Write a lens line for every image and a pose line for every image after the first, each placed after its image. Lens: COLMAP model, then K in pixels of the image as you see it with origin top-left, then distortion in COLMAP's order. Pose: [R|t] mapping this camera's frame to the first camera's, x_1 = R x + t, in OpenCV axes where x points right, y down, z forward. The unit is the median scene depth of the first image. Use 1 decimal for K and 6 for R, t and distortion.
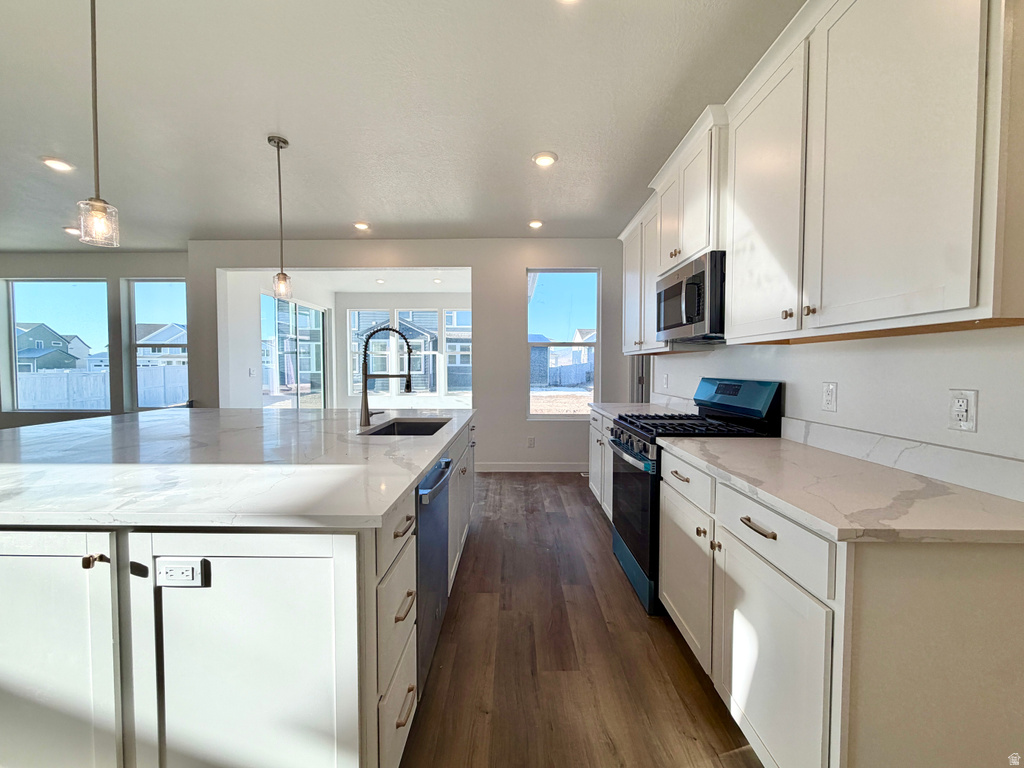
lens RADIAL K [[413.9, 0, 517.1], [0, 413.9, 379.4], [0, 0, 1]] dist [0.002375, 0.000218]
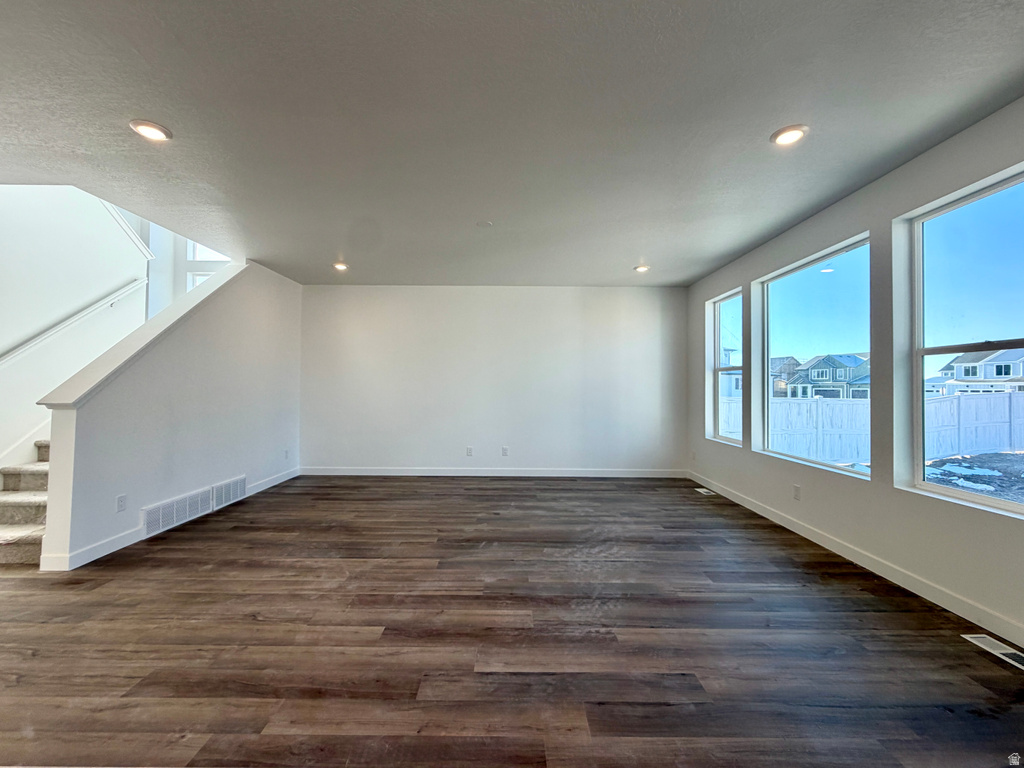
lens RADIAL K [[413.9, 0, 517.1], [0, 413.9, 382.2], [0, 0, 1]] dist [0.002375, 0.000218]
pose [[-0.011643, -0.017178, -0.999785, -0.418393], [-0.038058, 0.999136, -0.016723, -0.018427], [0.999208, 0.037856, -0.012287, 0.522688]]
